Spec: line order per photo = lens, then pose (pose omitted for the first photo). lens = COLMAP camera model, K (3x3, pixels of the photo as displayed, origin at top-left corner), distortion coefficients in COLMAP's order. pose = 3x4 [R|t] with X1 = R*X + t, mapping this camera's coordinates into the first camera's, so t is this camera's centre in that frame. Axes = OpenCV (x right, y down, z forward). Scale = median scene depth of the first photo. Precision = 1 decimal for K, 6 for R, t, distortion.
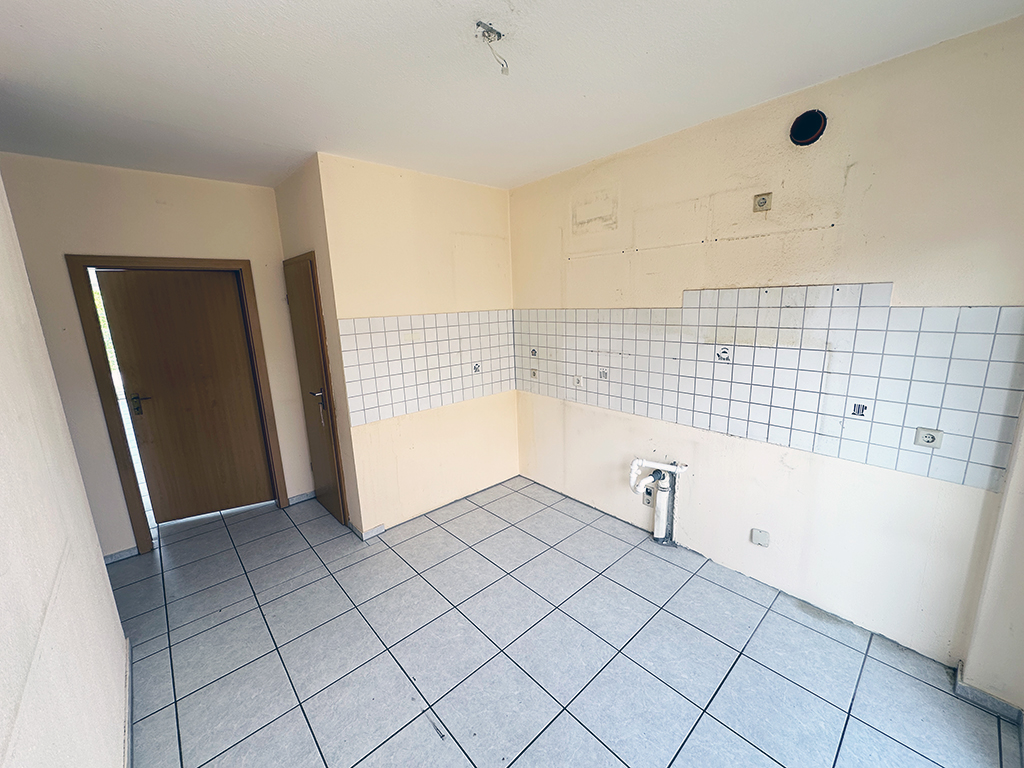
lens RADIAL K [[408.7, 0, 514.1], [0, 408.7, 385.4], [0, 0, 1]] dist [-0.005873, 0.000200]
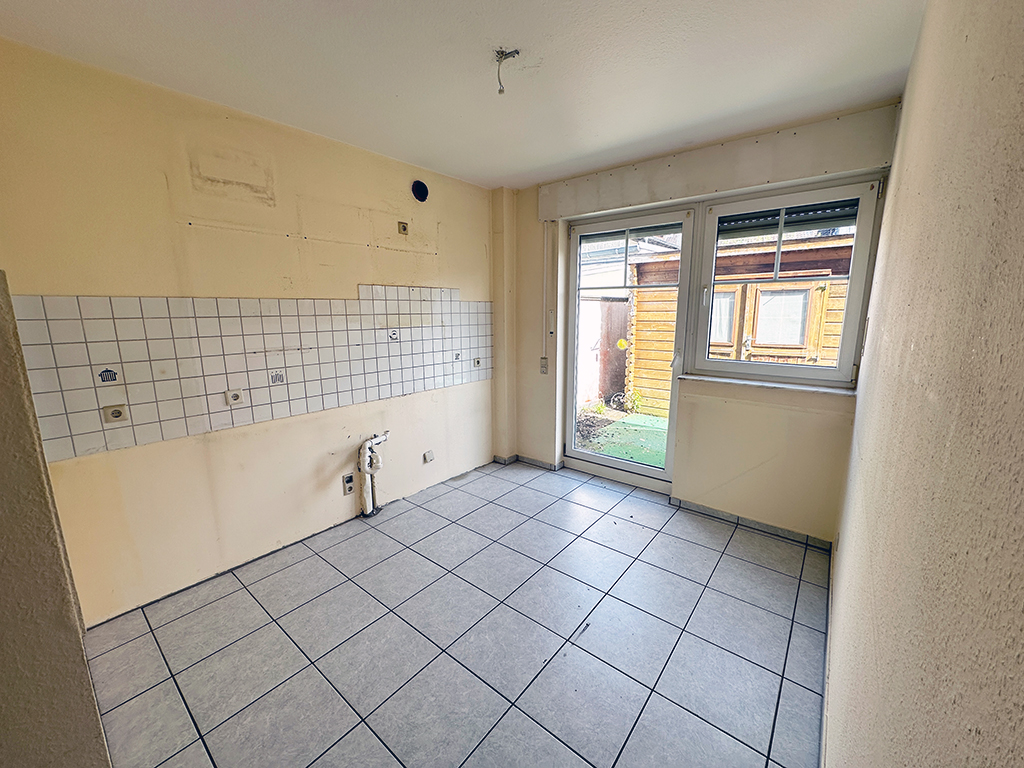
lens RADIAL K [[408.7, 0, 513.2], [0, 408.7, 384.2], [0, 0, 1]] dist [-0.005873, 0.000200]
pose [[-0.154504, -0.144998, 0.977294, -0.800193], [0.212764, 0.961080, 0.176229, -0.070415], [-0.964811, 0.235161, -0.117640, 0.764052]]
